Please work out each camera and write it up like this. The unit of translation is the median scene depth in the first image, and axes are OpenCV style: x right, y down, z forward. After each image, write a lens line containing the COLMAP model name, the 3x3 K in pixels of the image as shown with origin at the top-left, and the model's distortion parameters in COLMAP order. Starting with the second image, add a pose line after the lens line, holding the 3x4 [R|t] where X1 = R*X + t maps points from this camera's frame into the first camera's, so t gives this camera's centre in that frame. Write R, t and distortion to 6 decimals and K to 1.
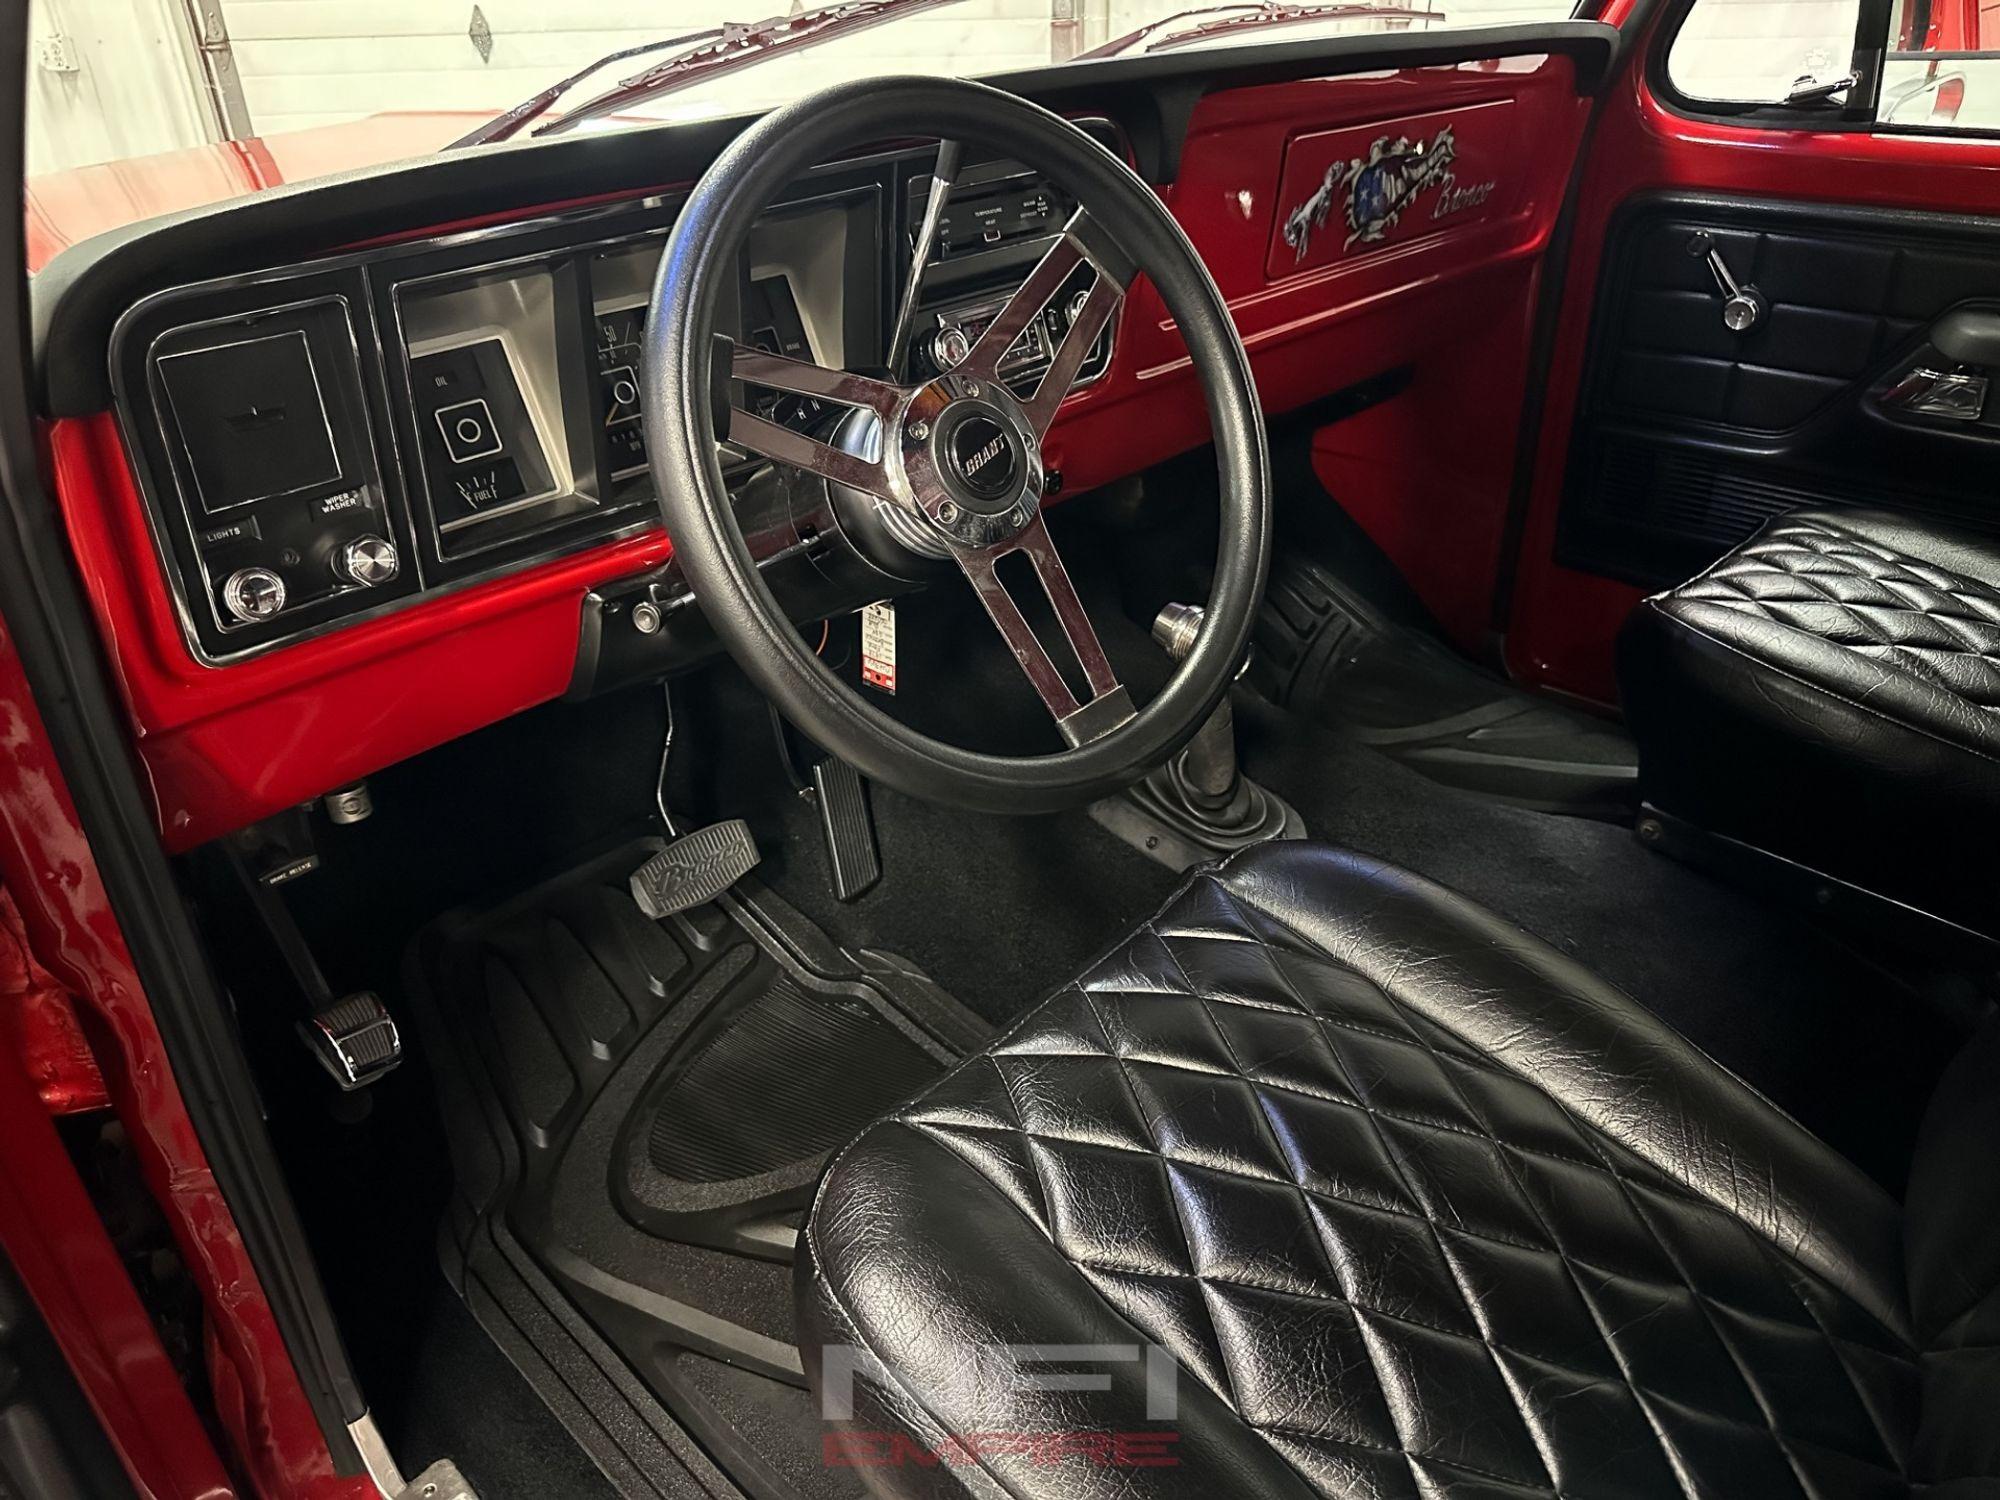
lens RADIAL K [[1456.1, 0, 999.2], [0, 1456.1, 739.5], [0, 0, 1]] dist [-0.040587, 0.047425]
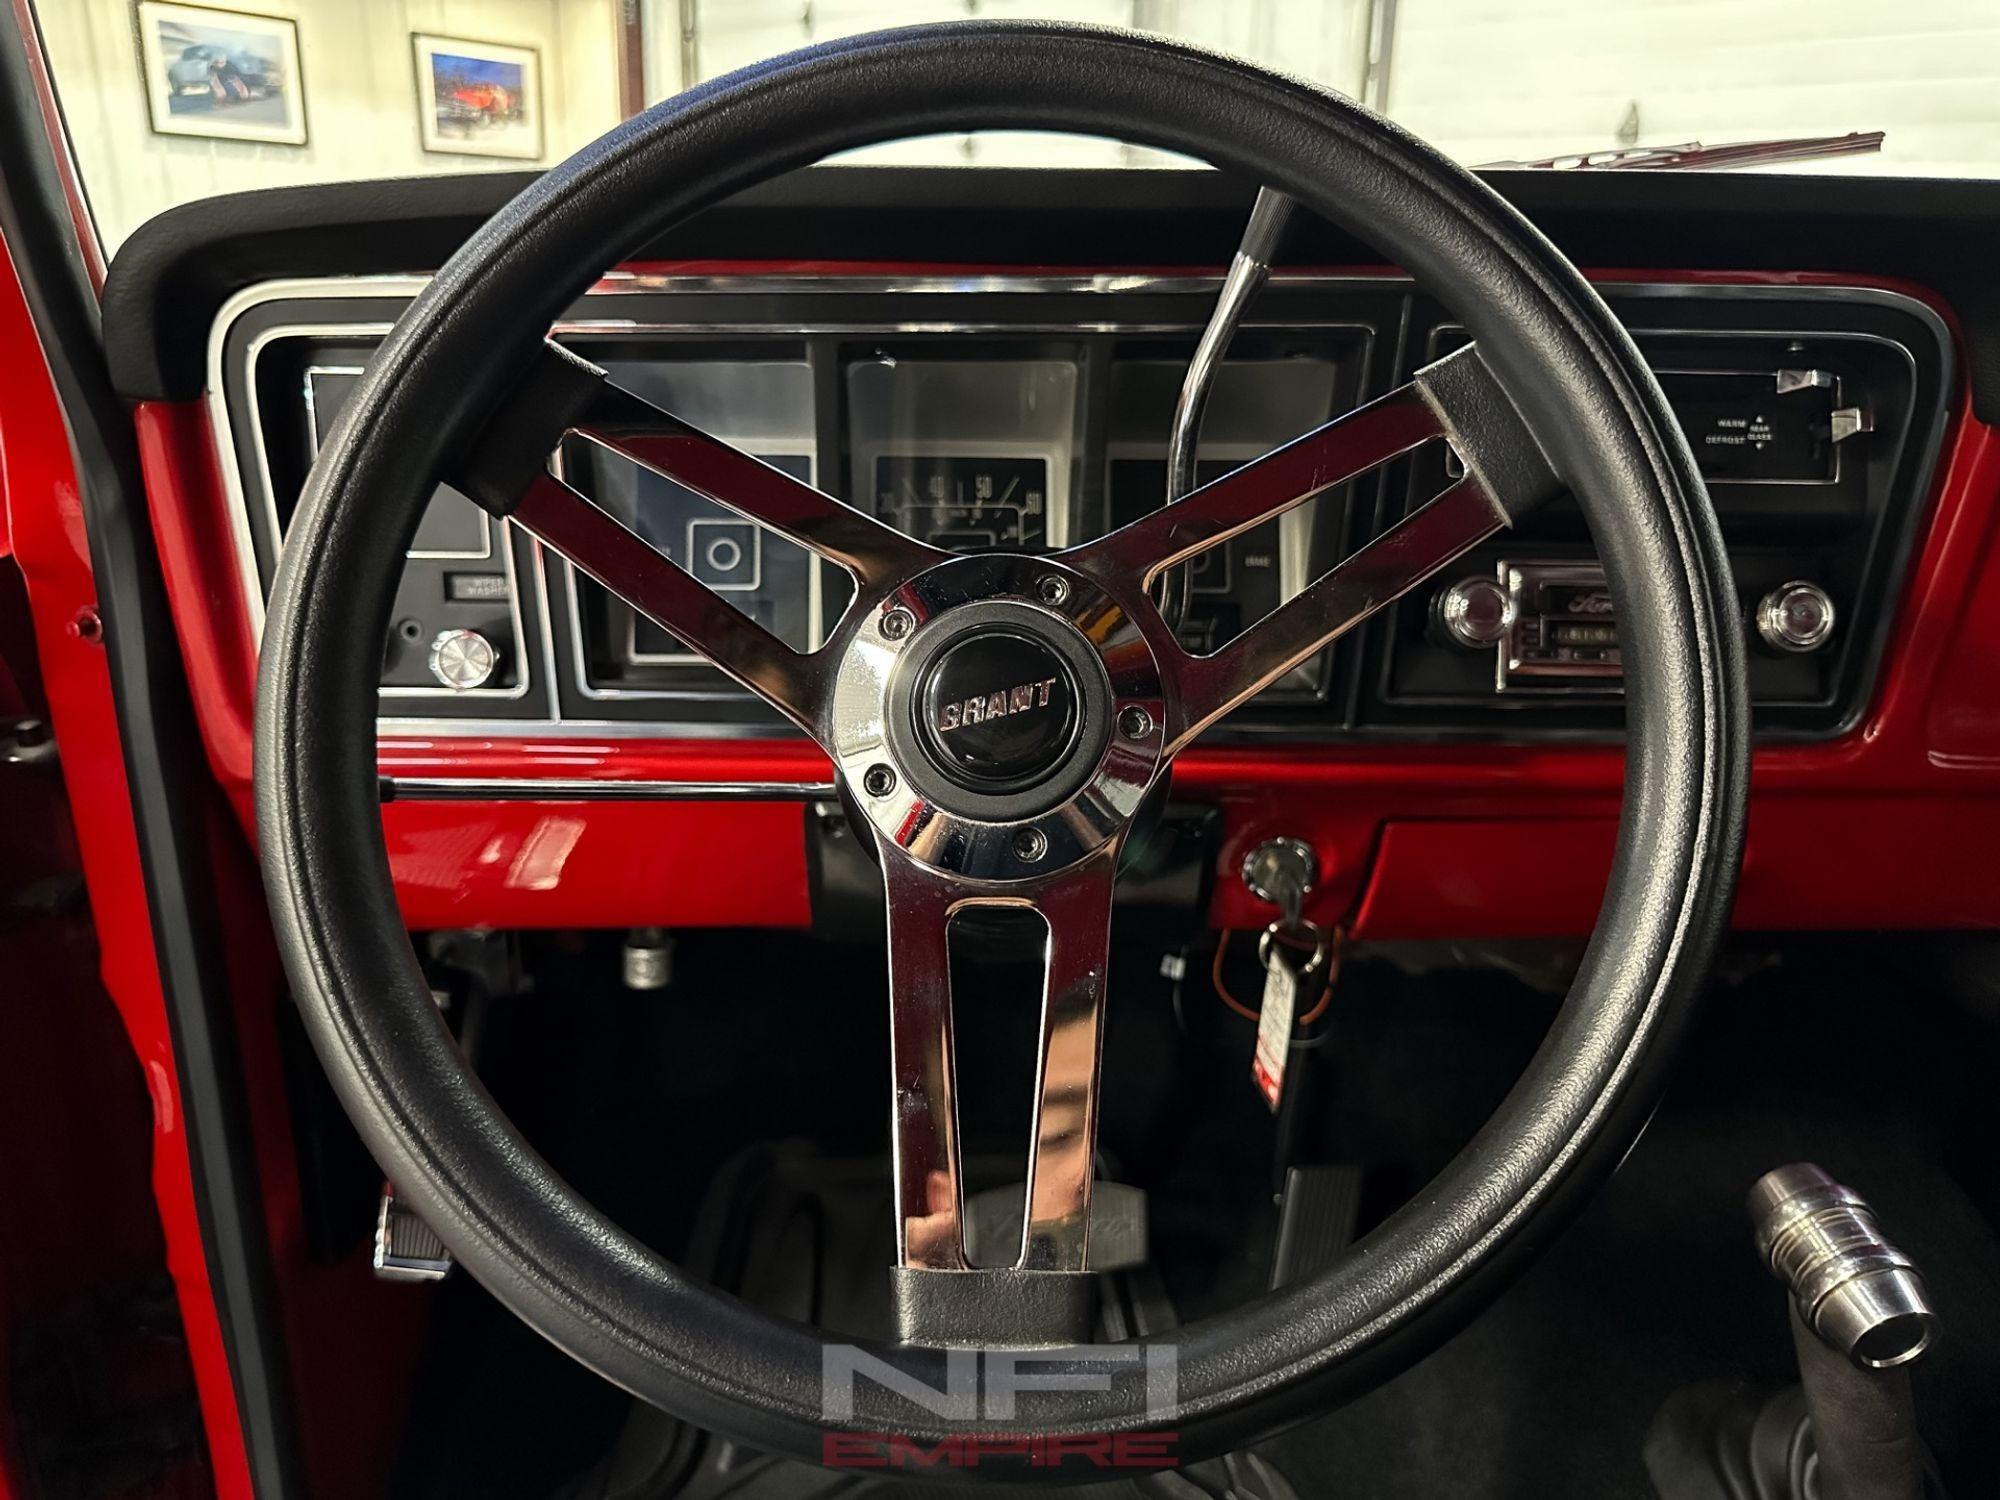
lens RADIAL K [[1456.1, 0, 999.2], [0, 1456.1, 739.5], [0, 0, 1]] dist [-0.040587, 0.047425]
pose [[0.720496, 0.247112, -0.647935, 0.254569], [-0.371883, 0.926323, -0.060244, -0.117390], [0.585310, 0.284362, 0.759309, 0.472895]]
